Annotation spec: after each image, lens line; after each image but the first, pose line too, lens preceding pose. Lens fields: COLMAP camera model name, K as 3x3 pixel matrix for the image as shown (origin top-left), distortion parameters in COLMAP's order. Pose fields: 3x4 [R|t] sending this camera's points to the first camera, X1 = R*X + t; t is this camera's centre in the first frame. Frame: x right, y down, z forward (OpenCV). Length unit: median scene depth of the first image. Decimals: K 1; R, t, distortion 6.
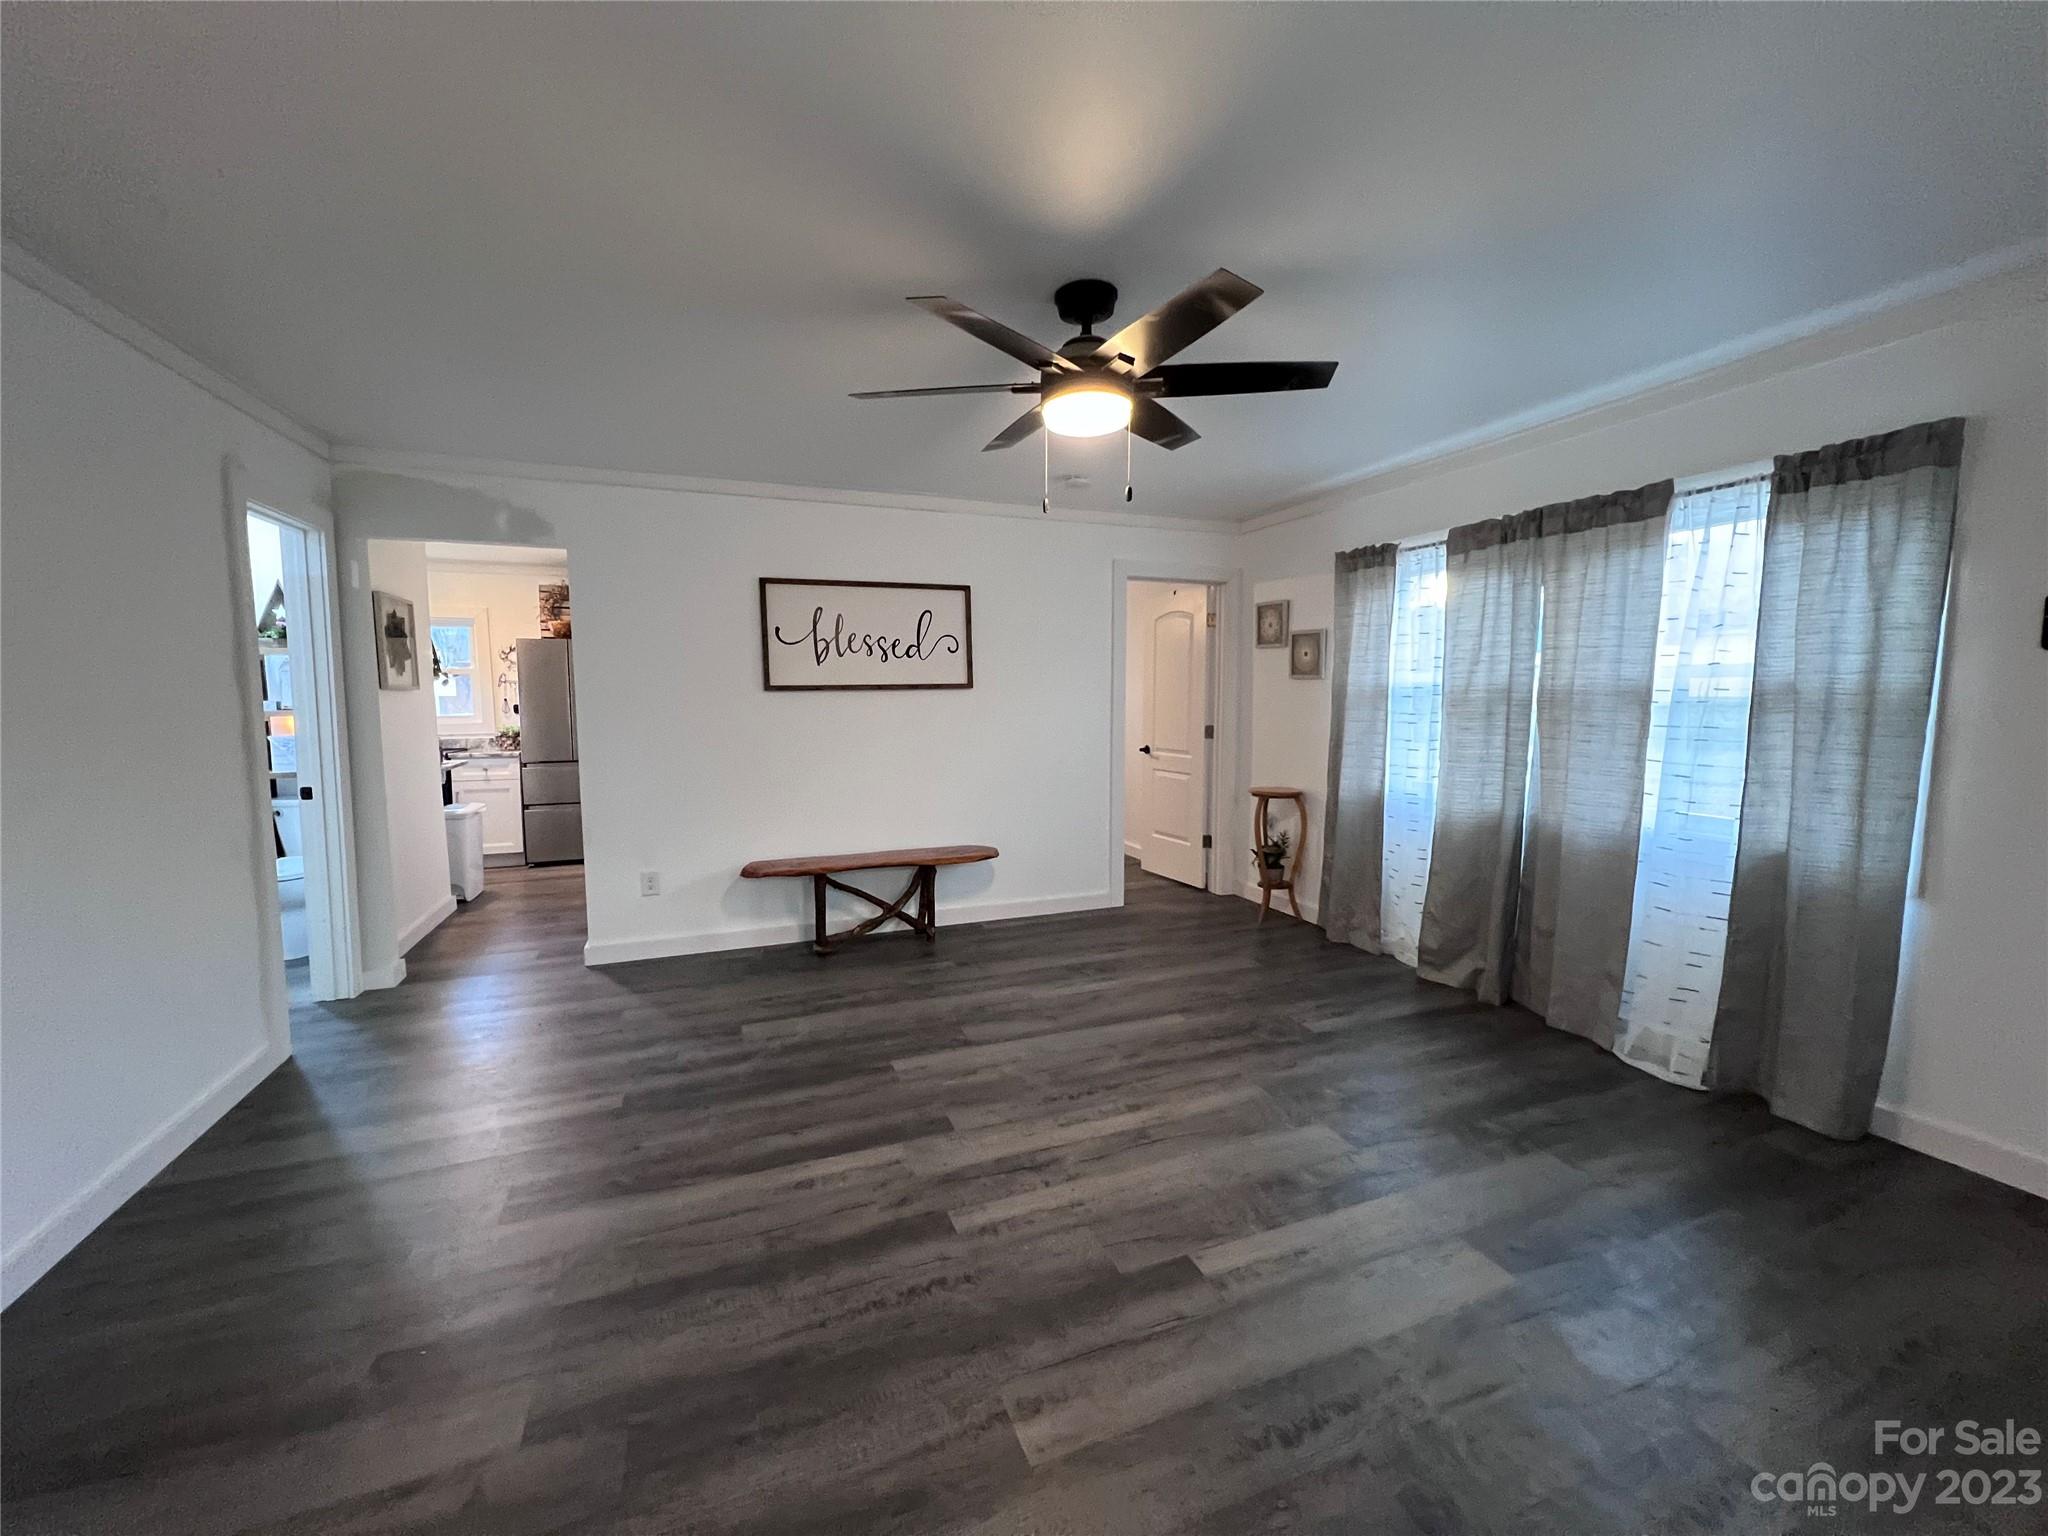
lens RADIAL K [[817.2, 0, 1024.0], [0, 817.2, 768.0], [0, 0, 1]] dist [0.002033, 0.000133]
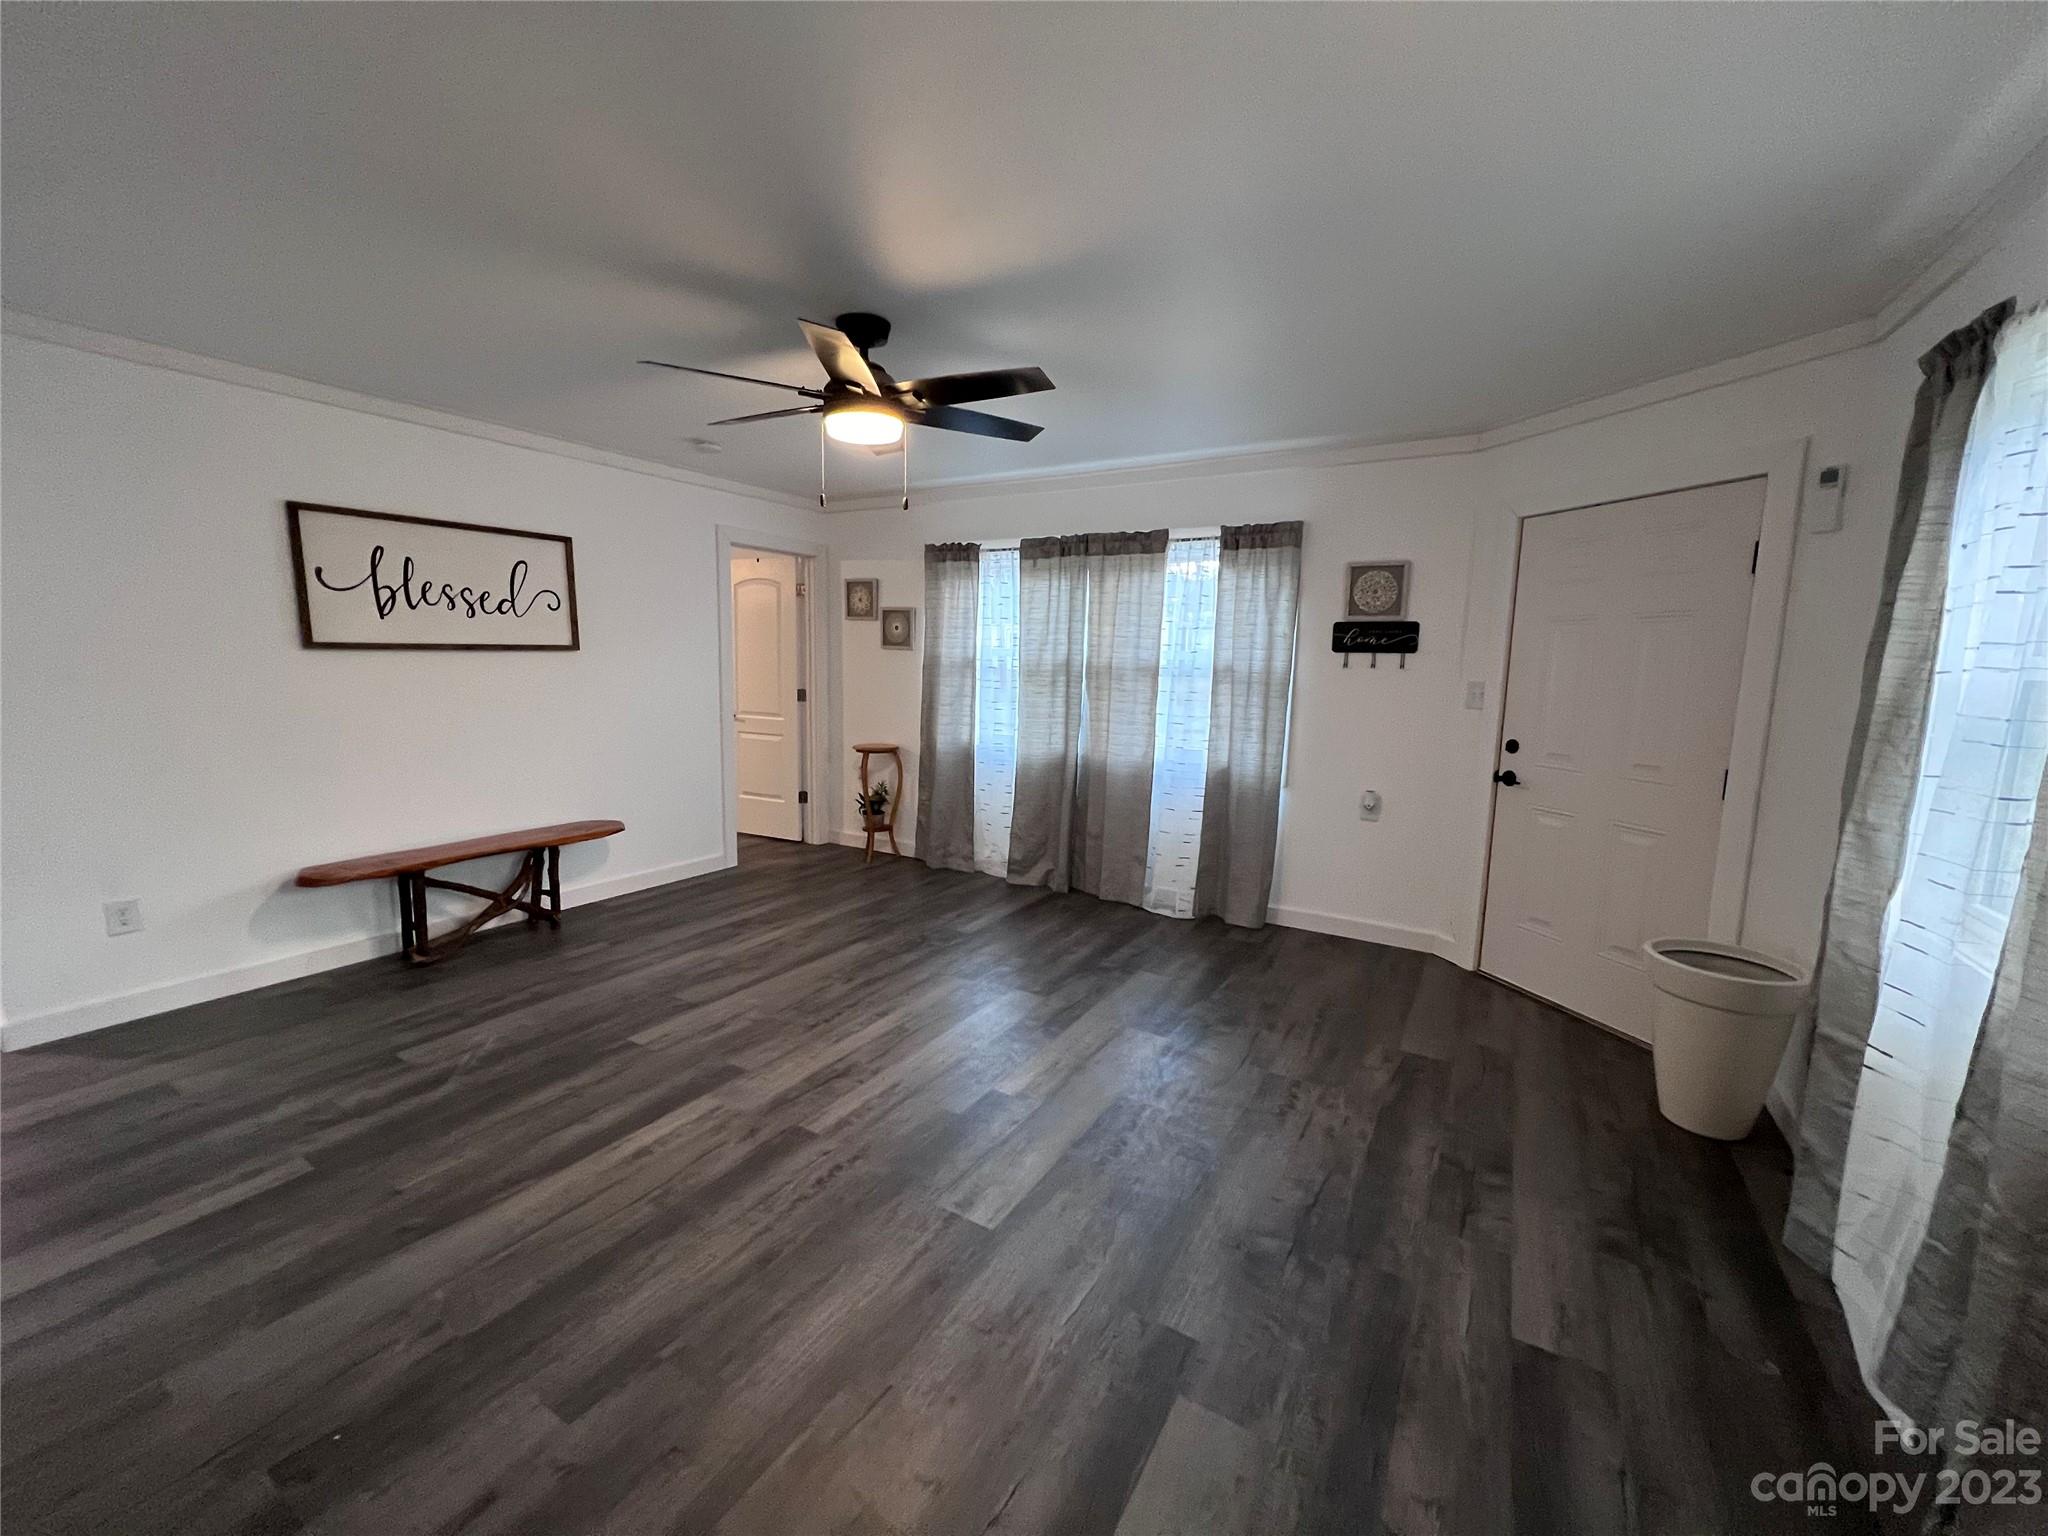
lens RADIAL K [[817.2, 0, 1024.0], [0, 817.2, 768.0], [0, 0, 1]] dist [0.002033, 0.000133]
pose [[0.792855, -0.062546, 0.606192, -0.296911], [0.031827, 0.997612, 0.061304, -0.008049], [-0.608579, -0.029312, 0.792952, -0.047625]]
